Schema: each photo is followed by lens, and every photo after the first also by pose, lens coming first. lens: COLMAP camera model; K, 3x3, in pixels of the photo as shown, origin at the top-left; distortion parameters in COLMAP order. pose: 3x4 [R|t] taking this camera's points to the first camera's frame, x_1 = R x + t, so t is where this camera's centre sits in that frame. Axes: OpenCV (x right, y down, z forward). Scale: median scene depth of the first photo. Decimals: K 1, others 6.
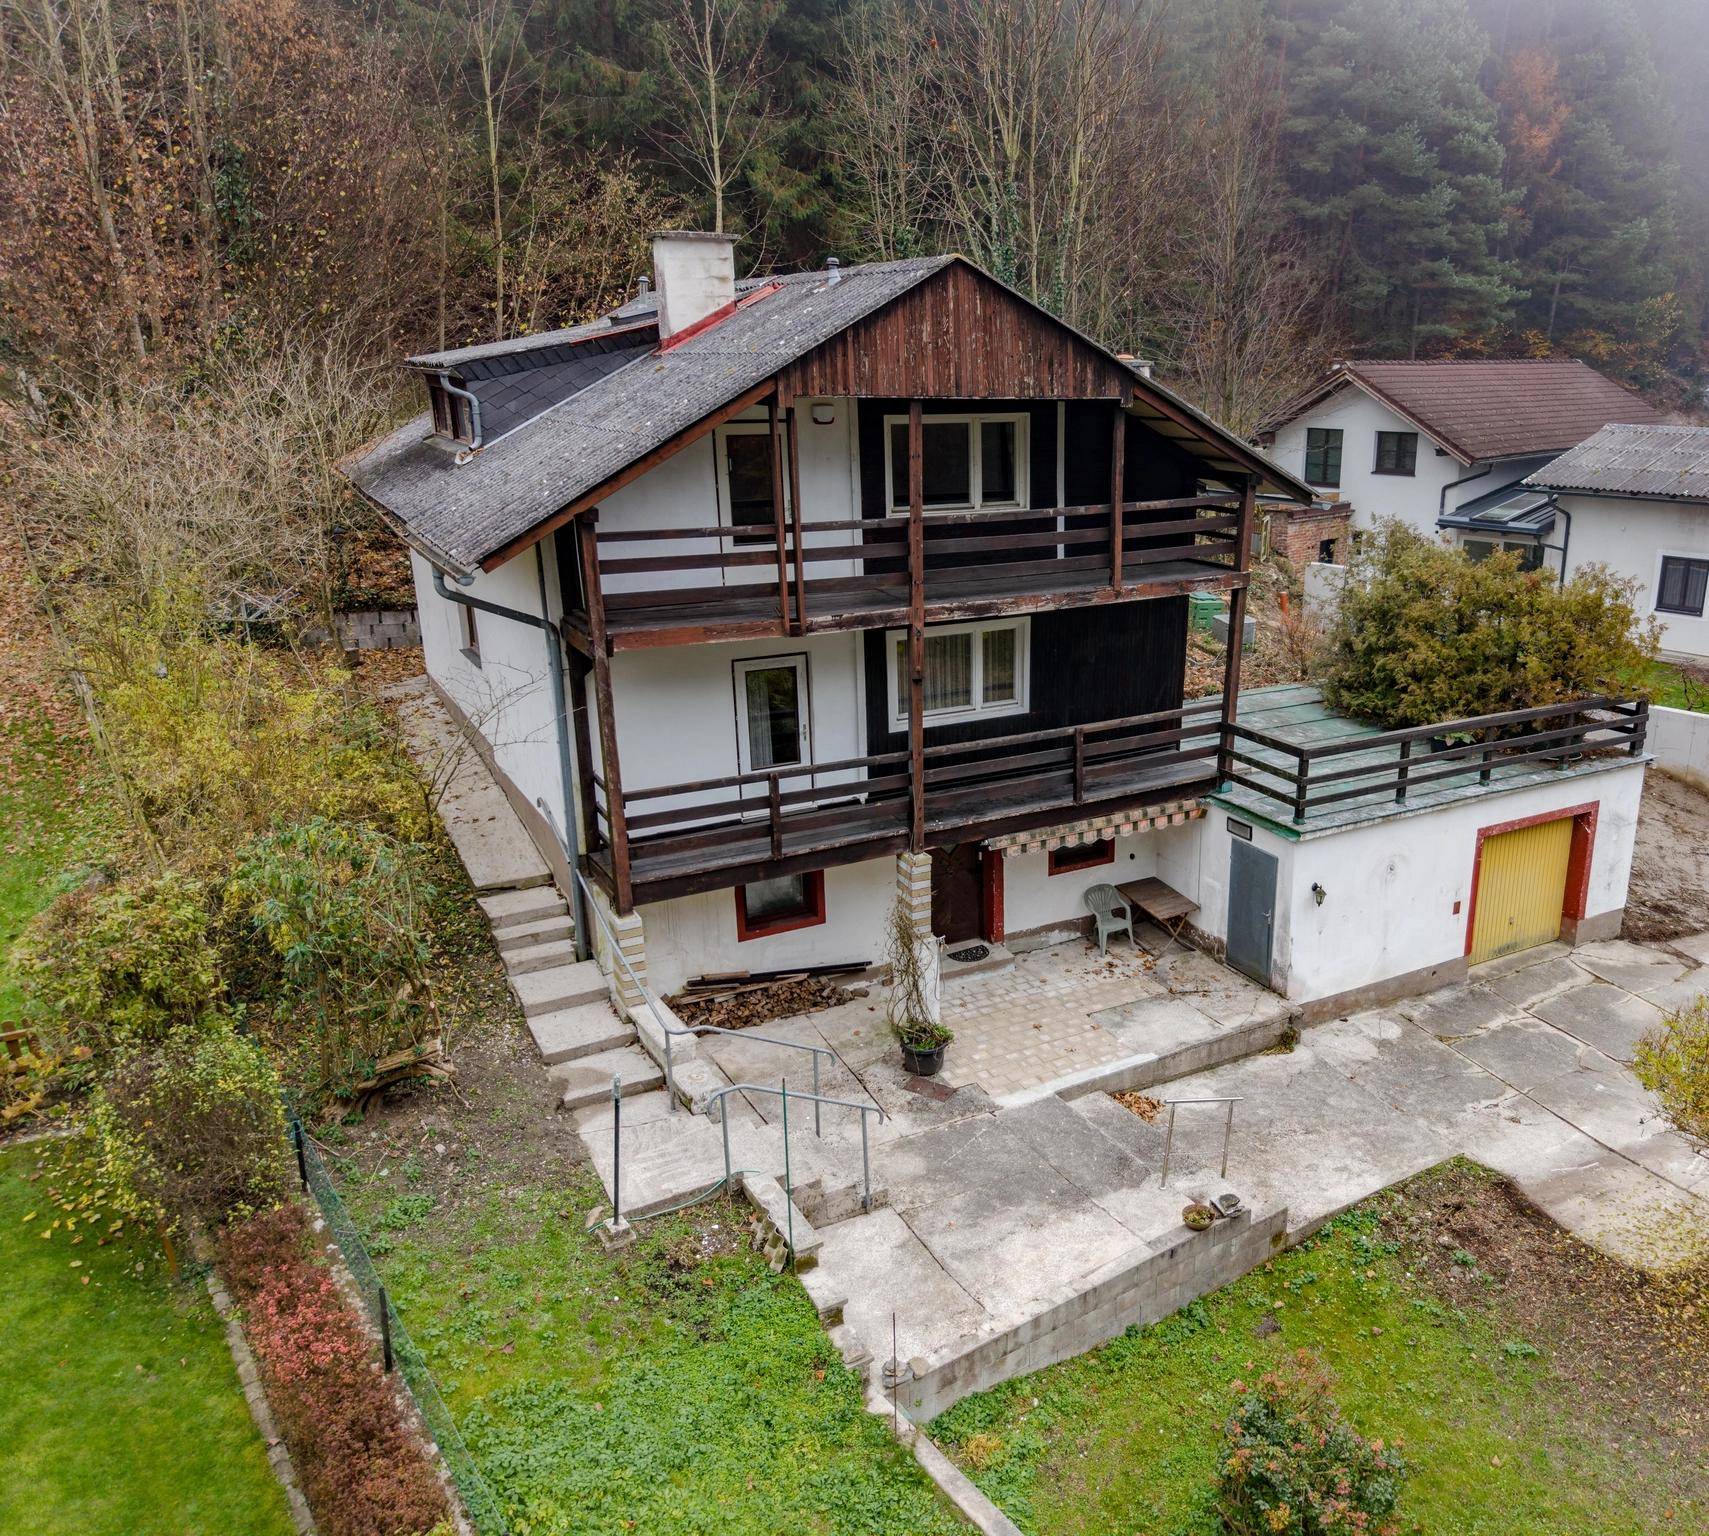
lens RADIAL K [[1370.5, 0, 1023.8], [0, 1370.5, 769.6], [0, 0, 1]] dist [0.111420, -0.233561]
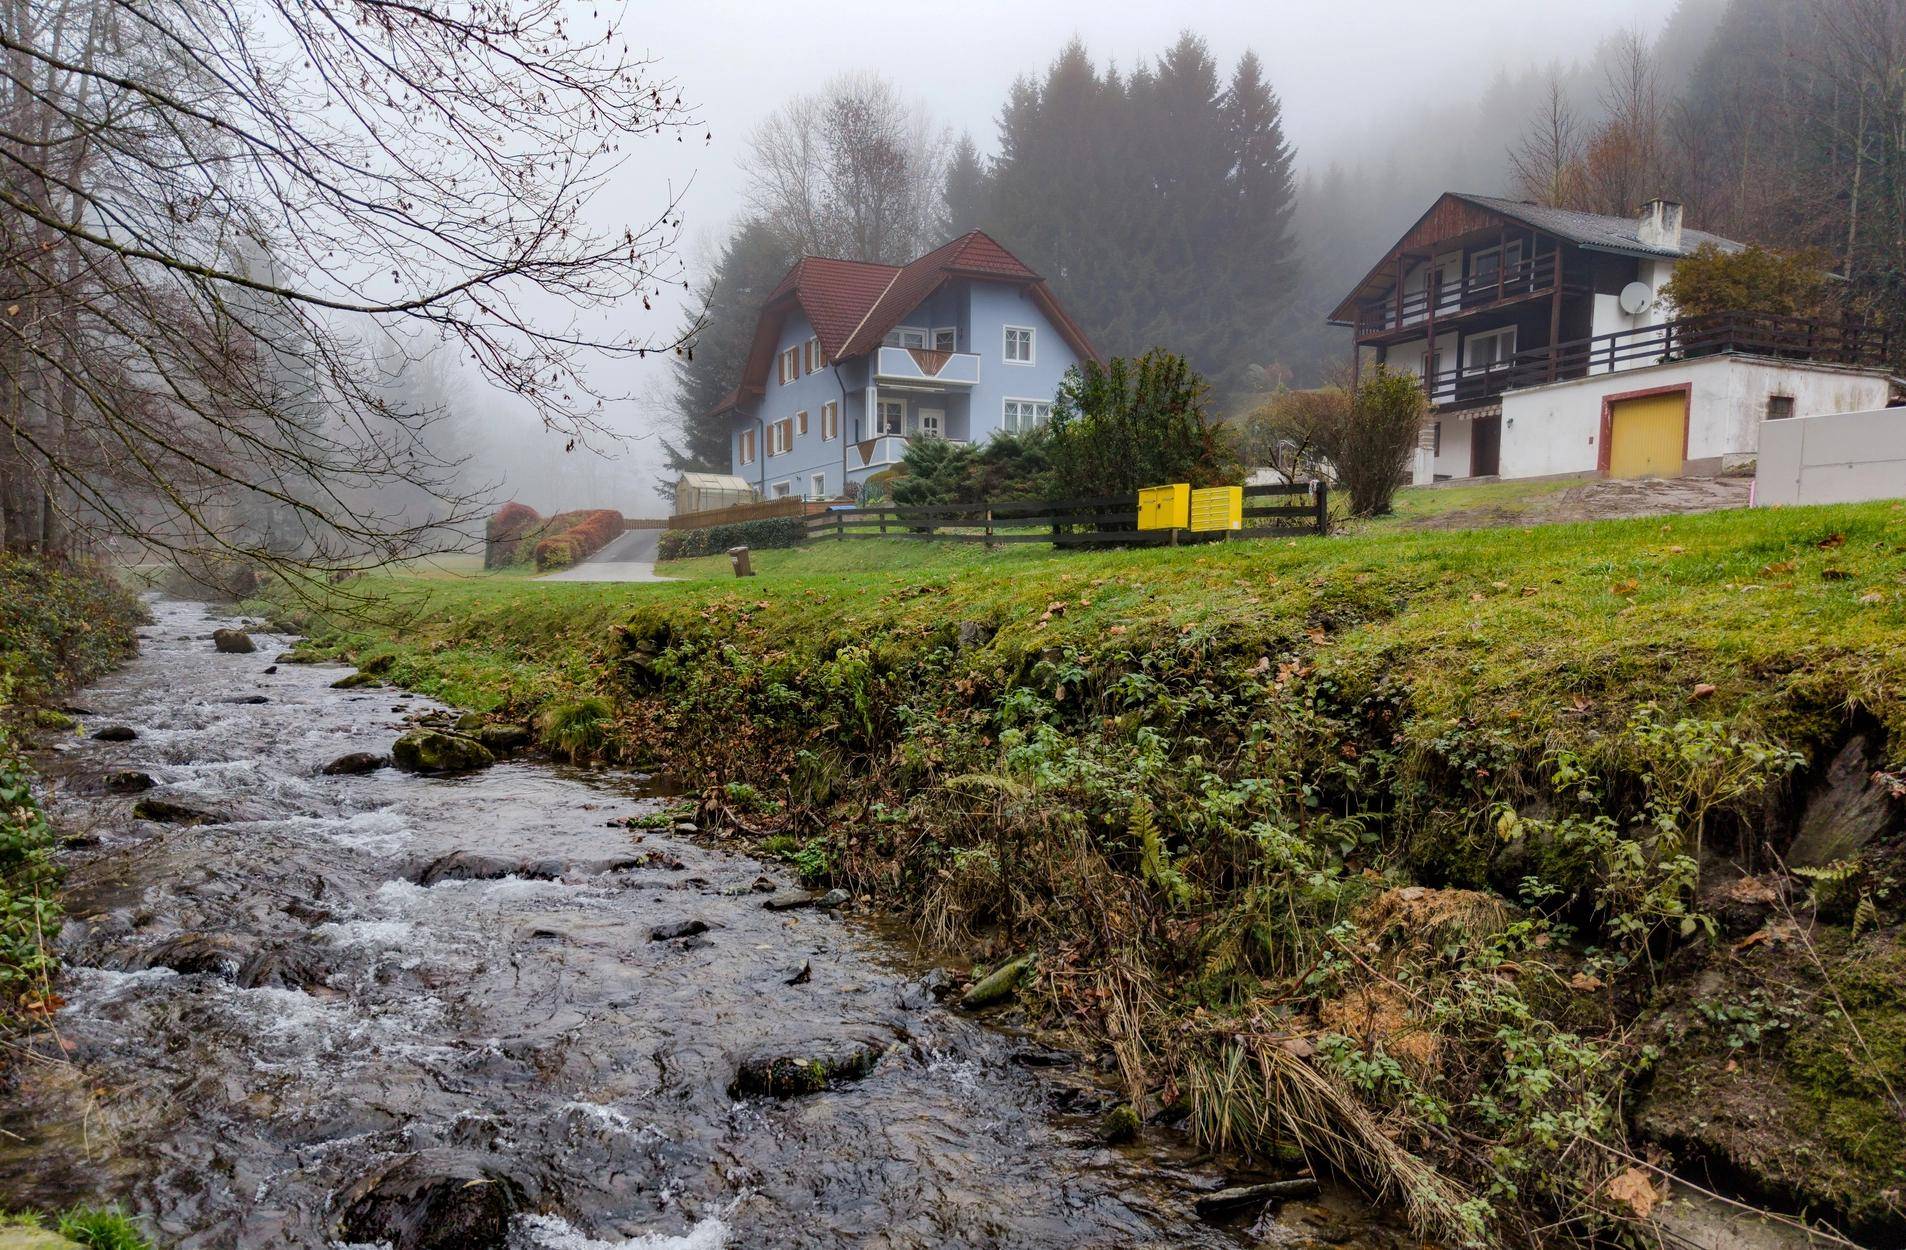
lens RADIAL K [[1341.8, 0, 914.7], [0, 1341.8, 752.2], [0, 0, 1]] dist [0.010176, -0.000078]
pose [[-0.123604, 0.109519, -0.986270, 2.576858], [-0.293710, 0.945321, 0.141781, 0.577439], [0.947870, 0.307202, -0.084679, 0.449997]]
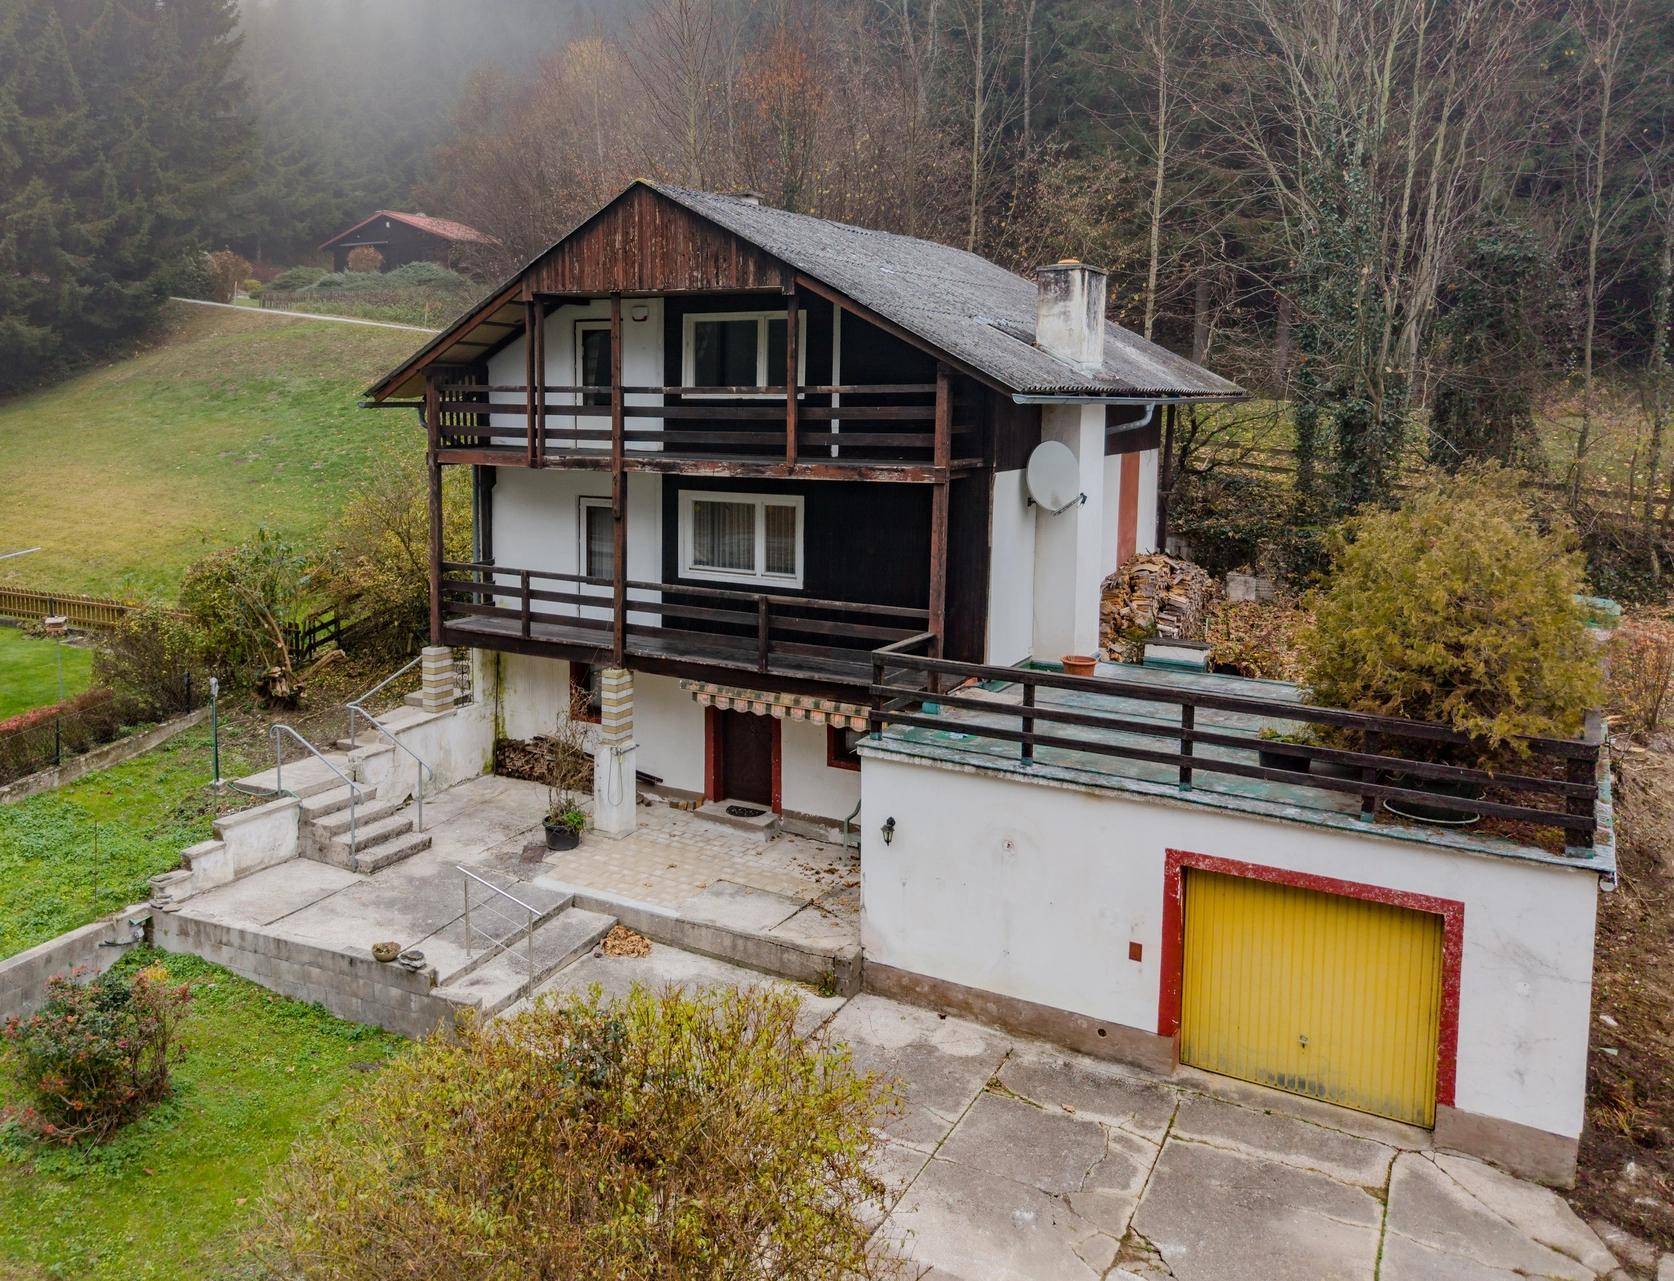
lens RADIAL K [[1367.6, 0, 677.1], [0, 1367.6, 507.2], [0, 0, 1]] dist [0.009721, -0.003143]
pose [[0.436323, 0.075084, -0.896652, 0.927010], [-0.262903, 0.963665, -0.047236, -0.029682], [0.860526, 0.256343, 0.440209, 0.469342]]
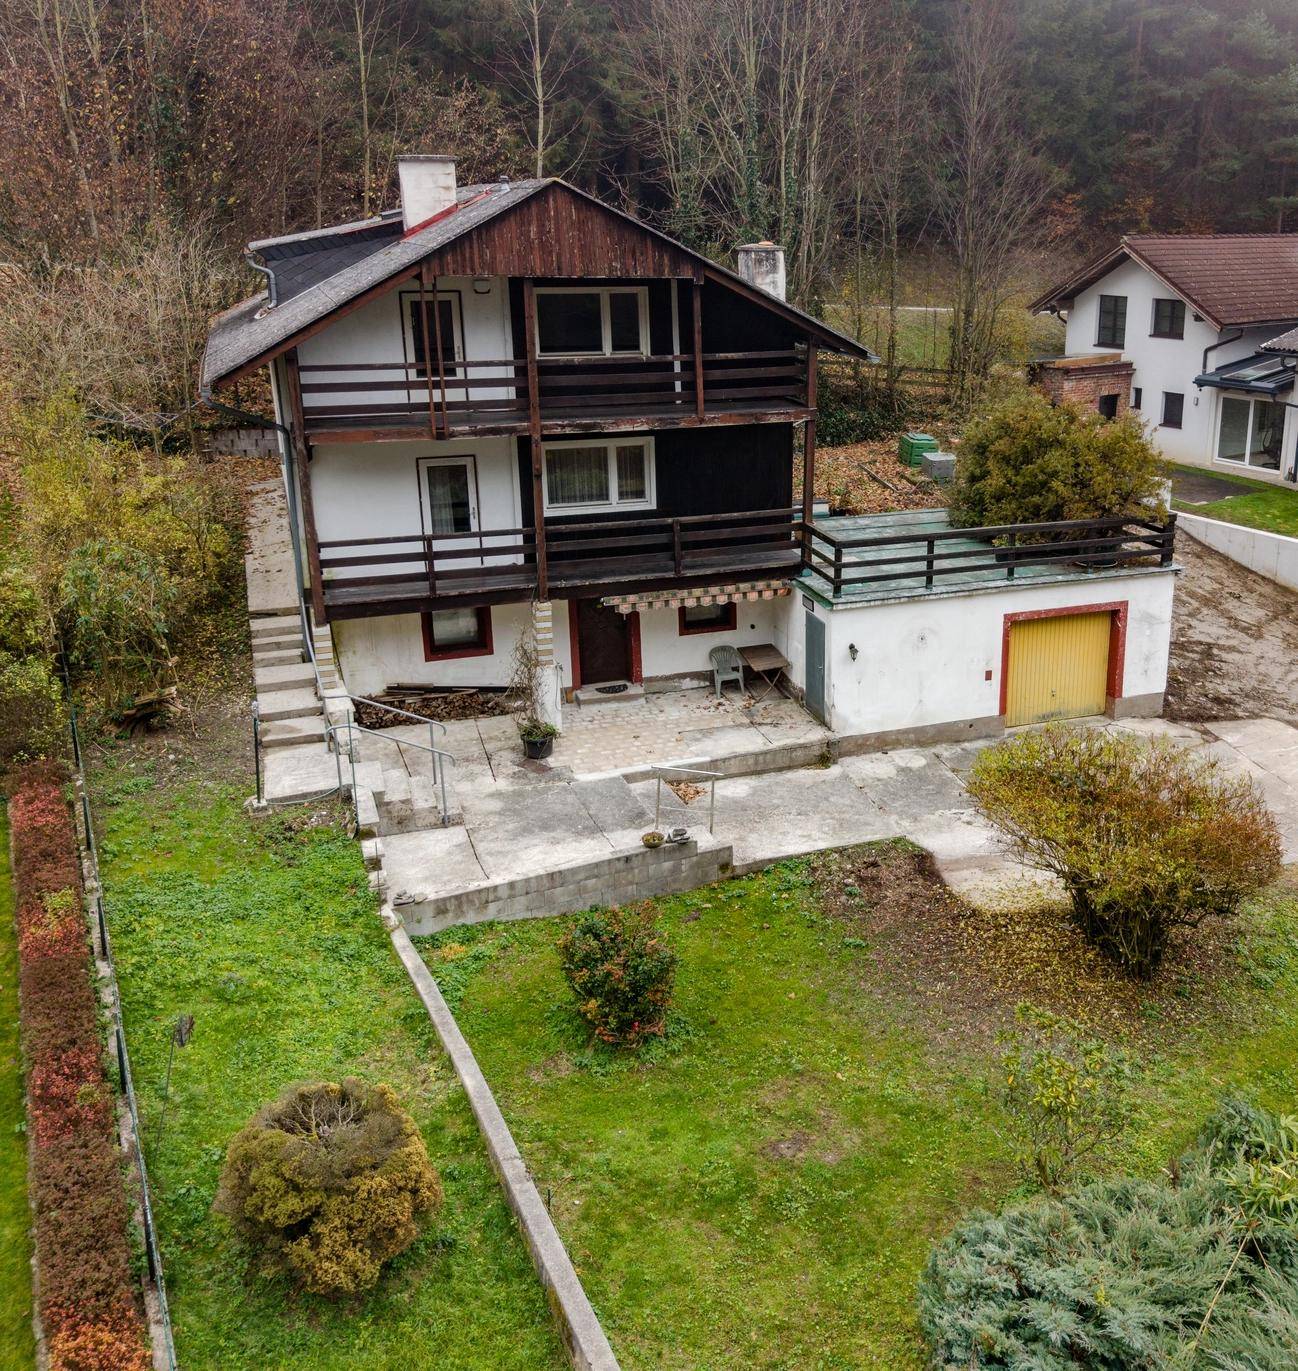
lens RADIAL K [[1370.3, 0, 815.7], [0, 1370.3, 618.5], [0, 0, 1]] dist [0.138437, -0.333030]
pose [[0.986566, 0.045966, -0.156762, 0.392359], [-0.046999, 0.998891, -0.002886, 0.064911], [0.156455, 0.010215, 0.987632, -0.317873]]
